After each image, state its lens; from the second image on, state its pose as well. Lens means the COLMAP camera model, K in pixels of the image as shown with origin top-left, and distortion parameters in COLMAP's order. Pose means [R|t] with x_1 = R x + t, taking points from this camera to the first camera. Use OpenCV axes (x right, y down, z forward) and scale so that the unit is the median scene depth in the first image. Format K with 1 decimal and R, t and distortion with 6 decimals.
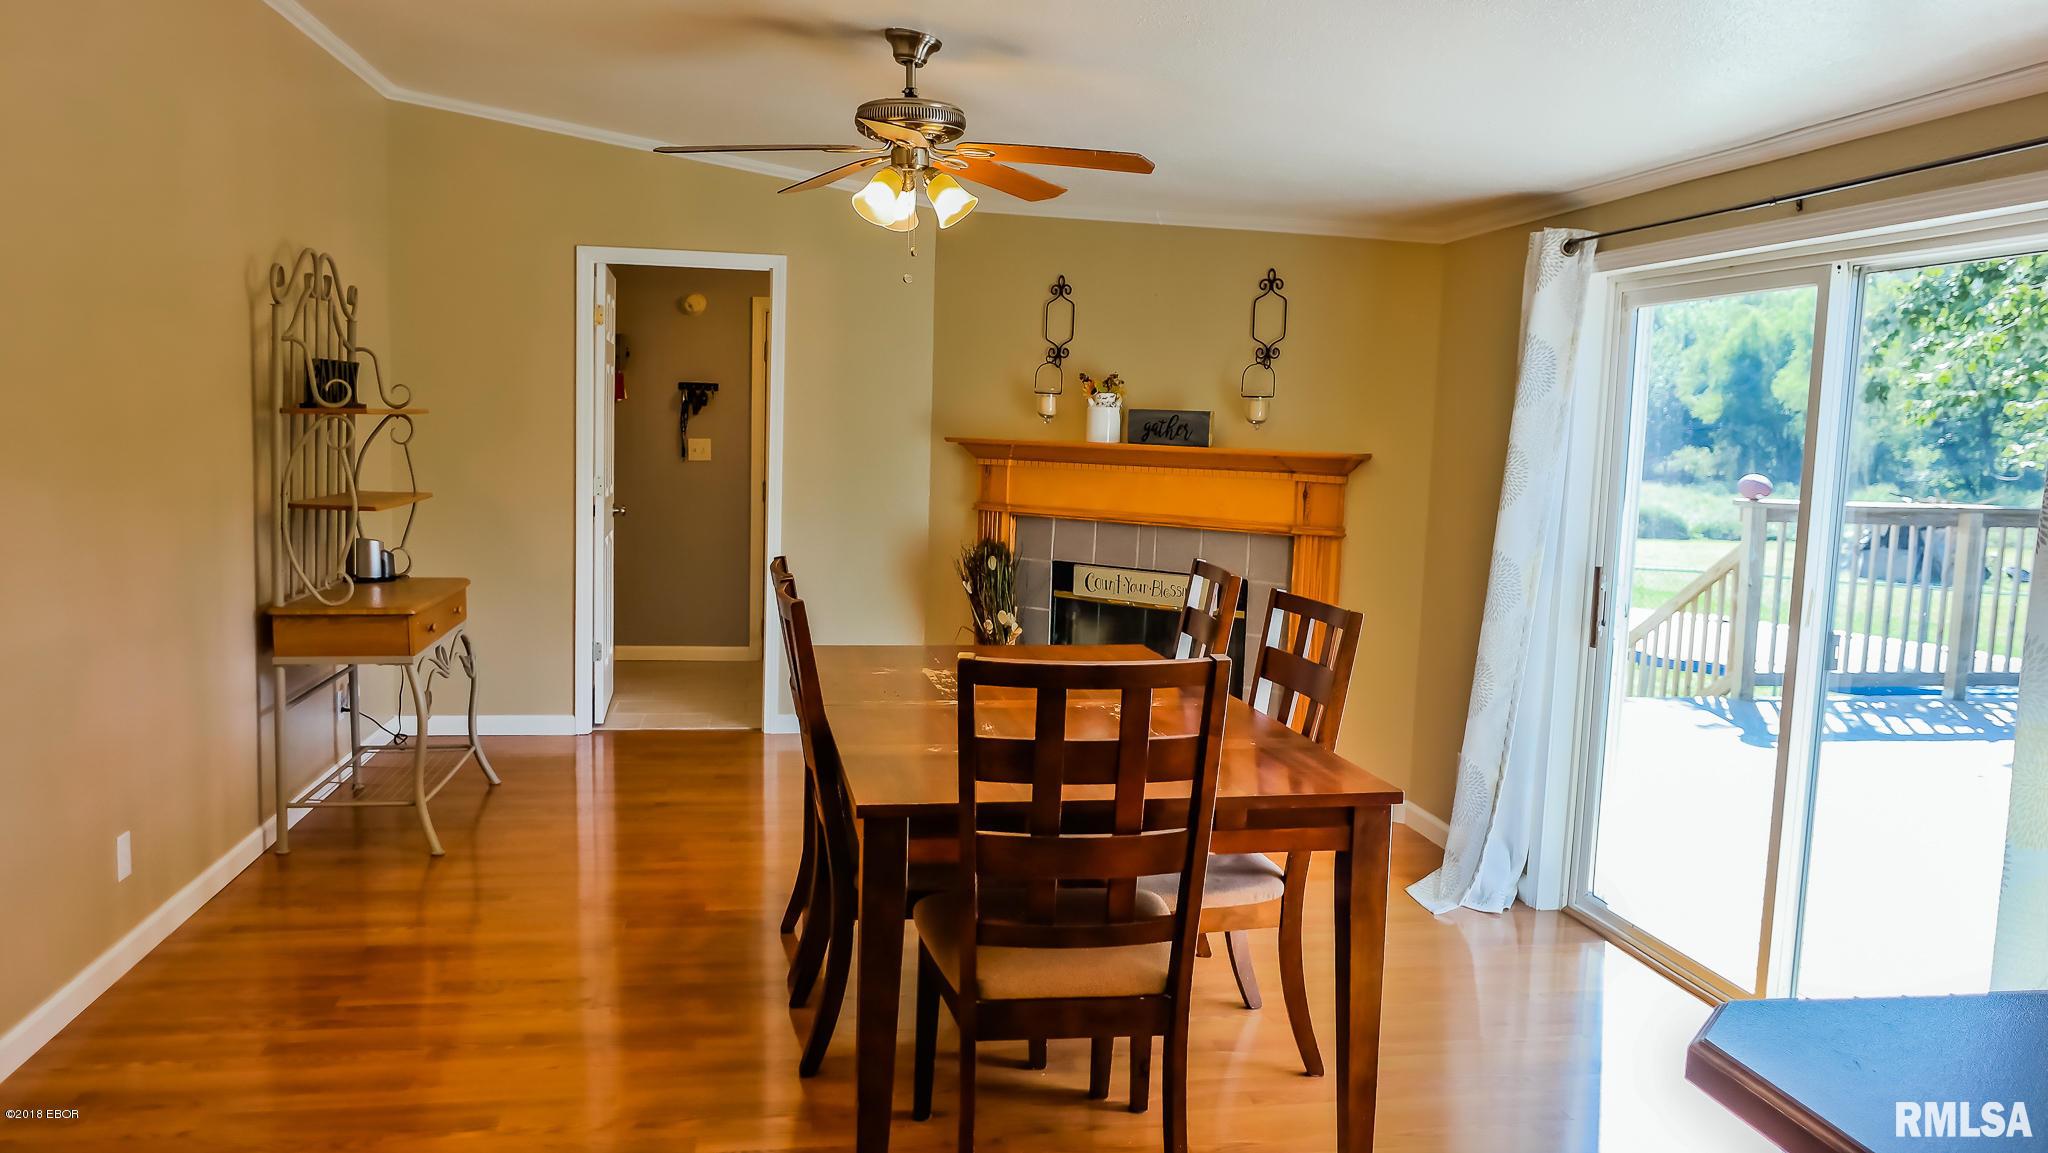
lens RADIAL K [[1476.5, 0, 1024.0], [0, 1476.5, 576.5], [0, 0, 1]] dist [-0.032767, 0.001211]
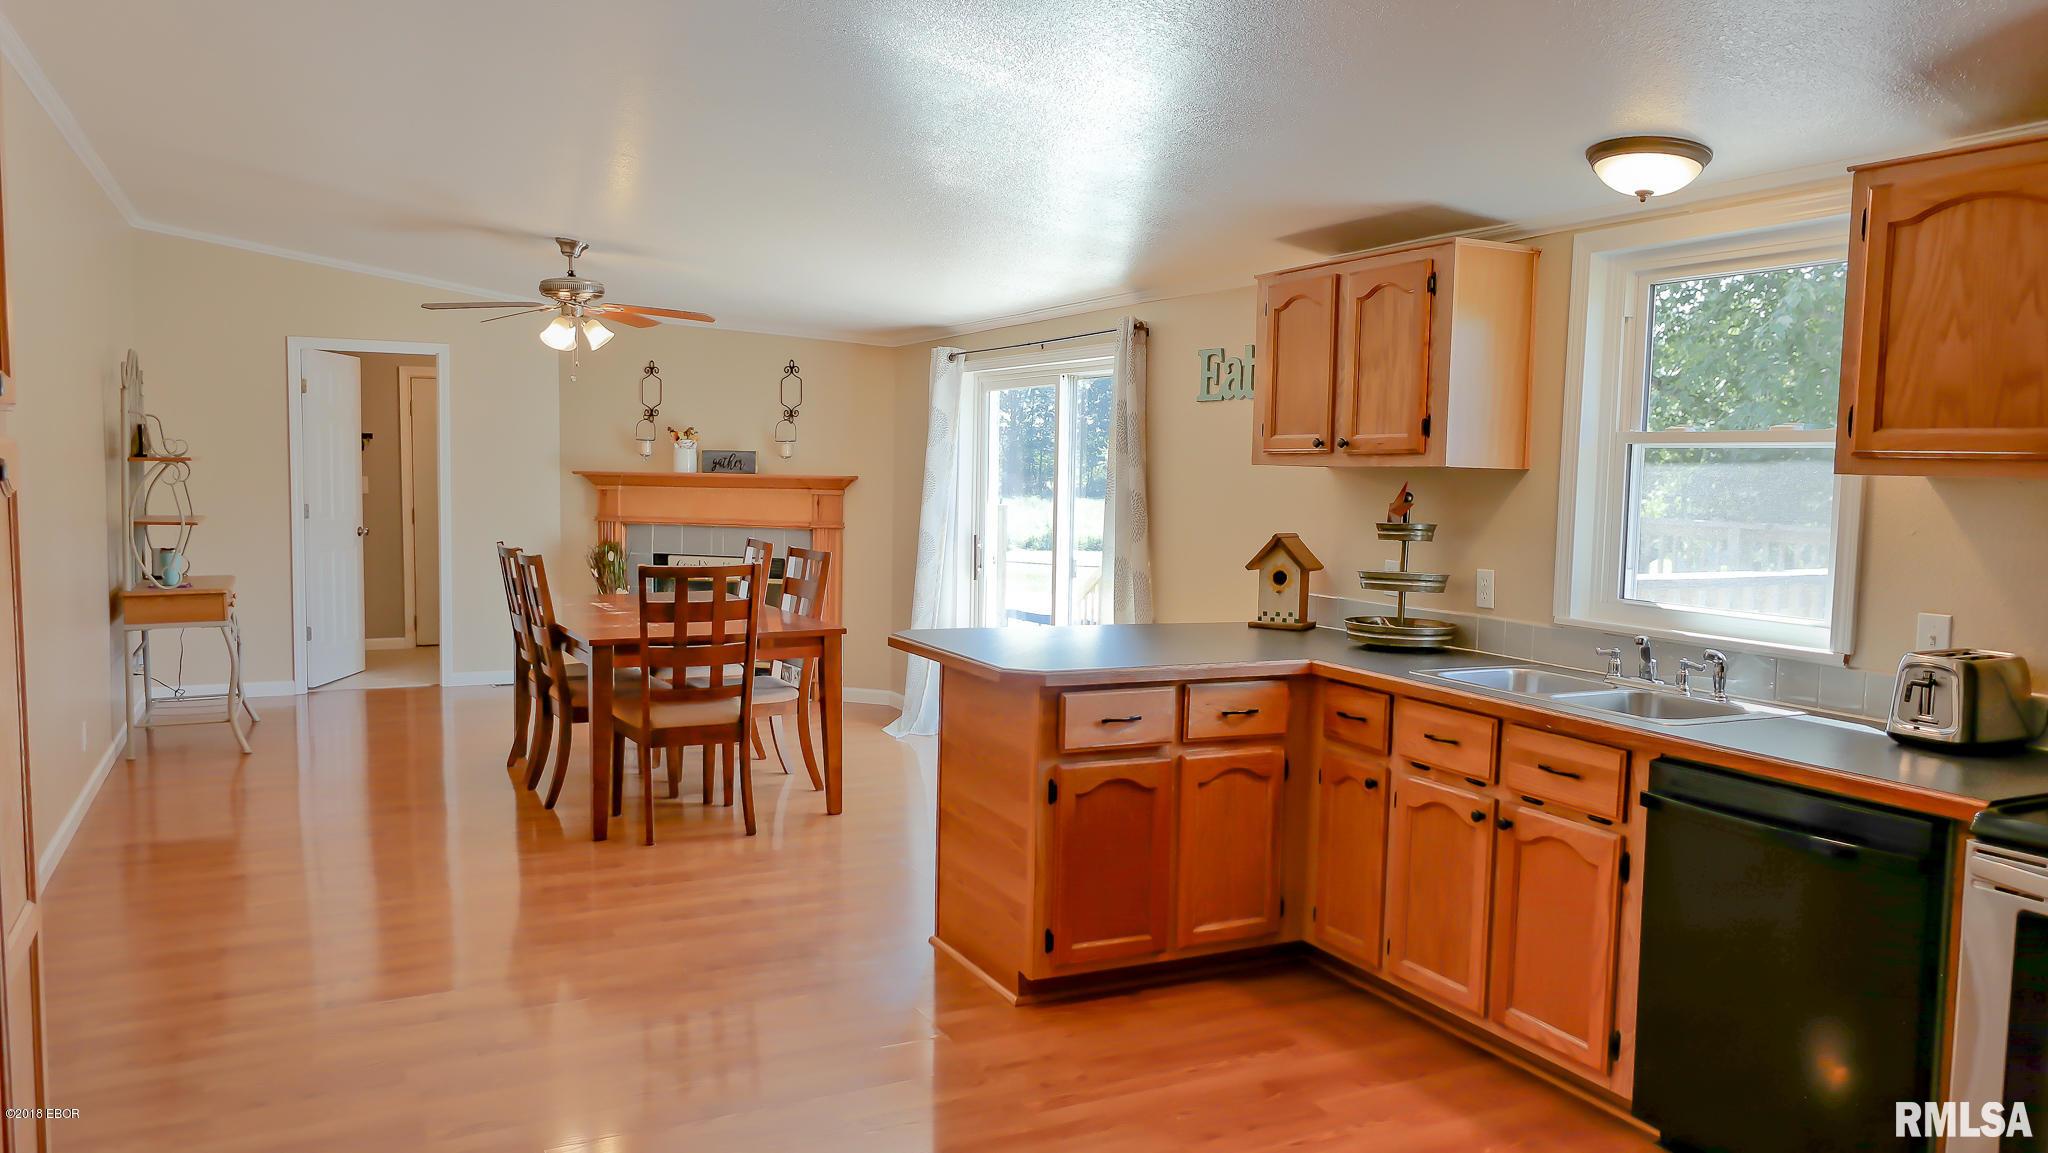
lens RADIAL K [[1468.4, 0, 1024.0], [0, 1468.4, 576.5], [0, 0, 1]] dist [0.000977, 0.004438]
pose [[0.956738, -0.039292, 0.288287, -0.071155], [0.045438, 0.998860, -0.014655, 0.072366], [-0.287382, 0.027120, 0.957432, -0.726105]]
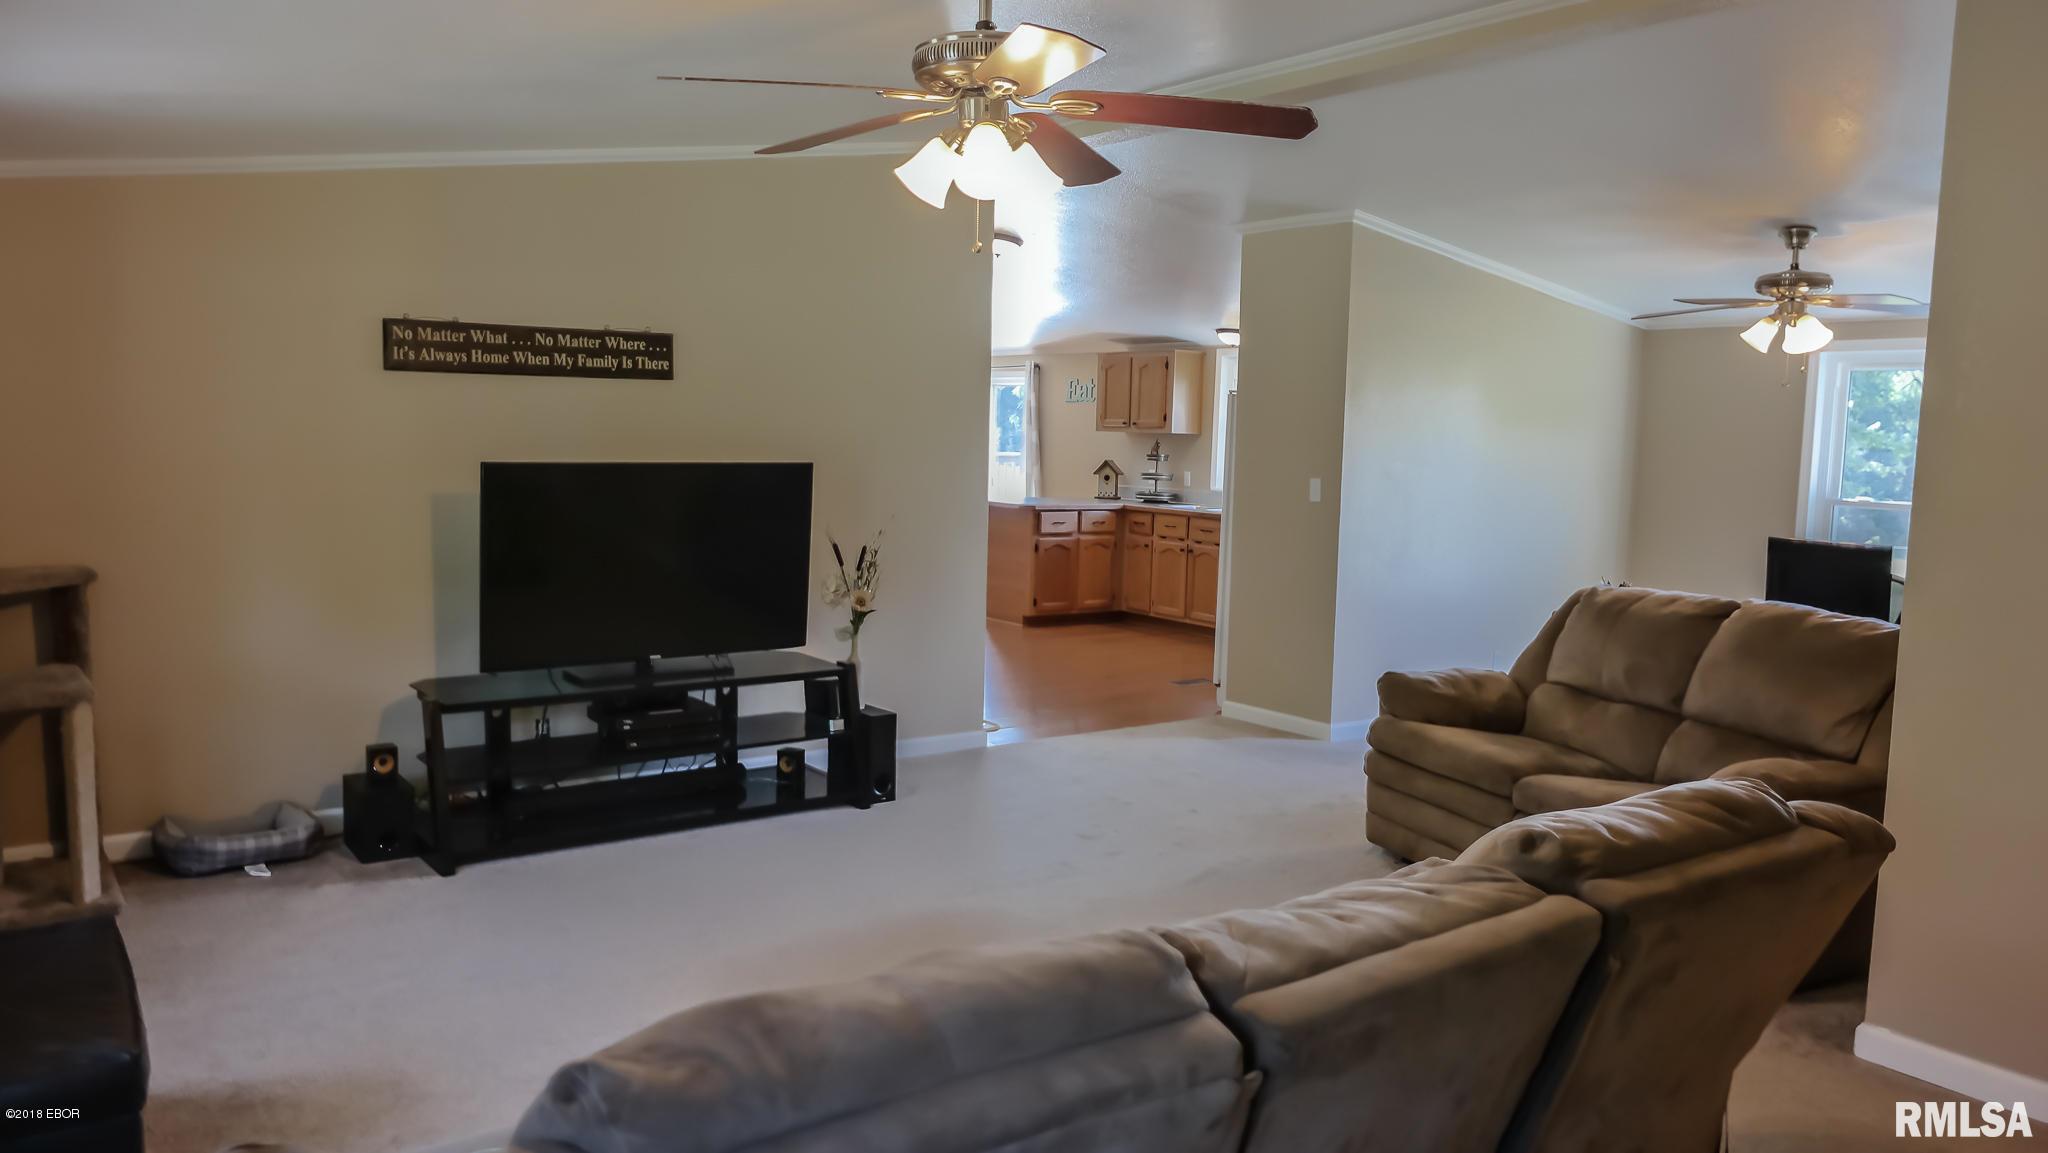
lens RADIAL K [[1468.4, 0, 1024.0], [0, 1468.4, 576.5], [0, 0, 1]] dist [0.000977, 0.004438]
pose [[0.894642, -0.058312, 0.442962, -0.938339], [0.054339, 0.998287, 0.021666, 0.183845], [-0.443466, 0.004687, 0.896279, -2.116622]]
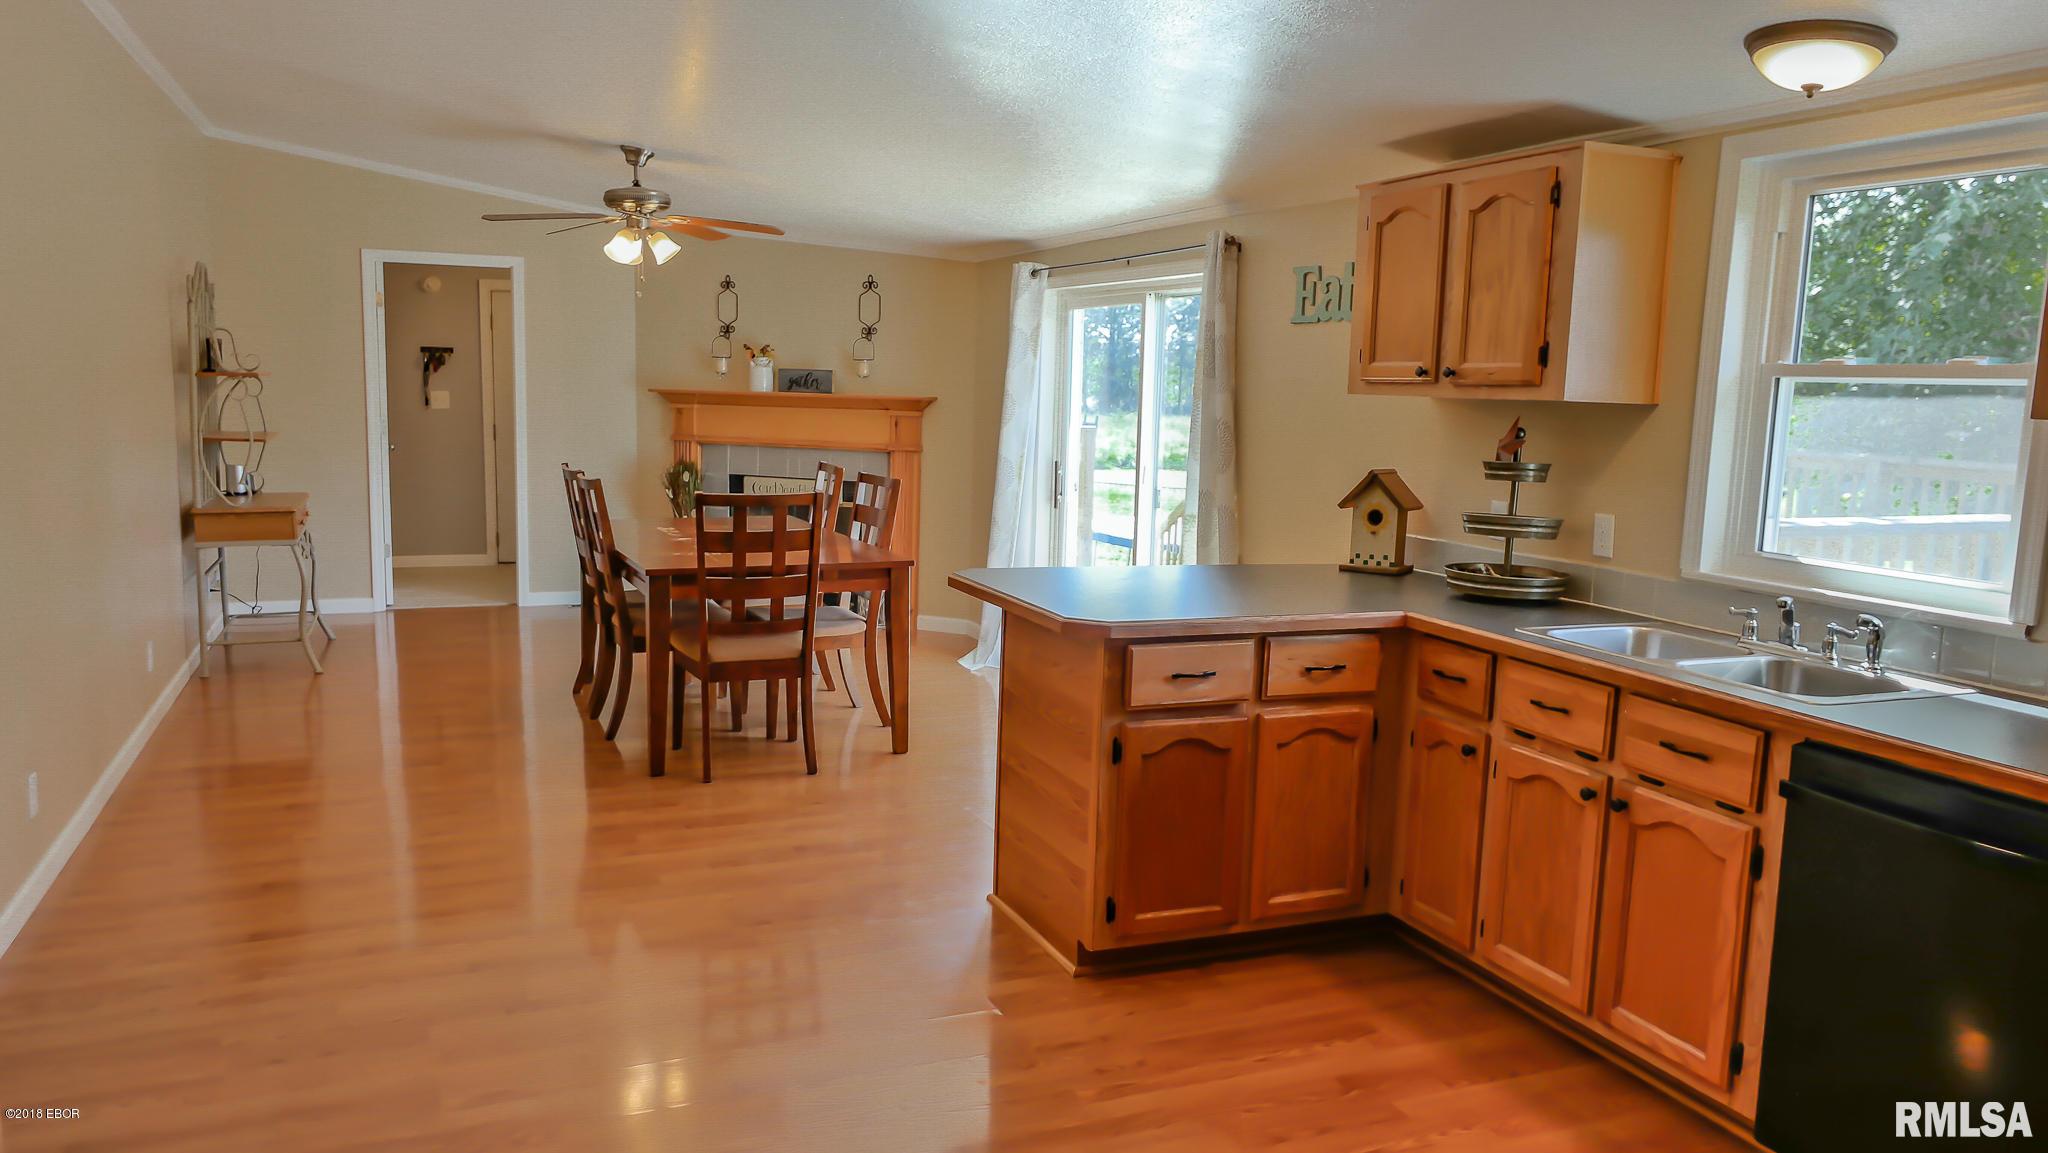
lens RADIAL K [[1468.4, 0, 1024.0], [0, 1468.4, 576.5], [0, 0, 1]] dist [0.000977, 0.004438]
pose [[0.974152, -0.038239, 0.222632, -0.032820], [0.030161, 0.998761, 0.039573, 0.058535], [-0.223869, -0.031835, 0.974099, -0.660651]]
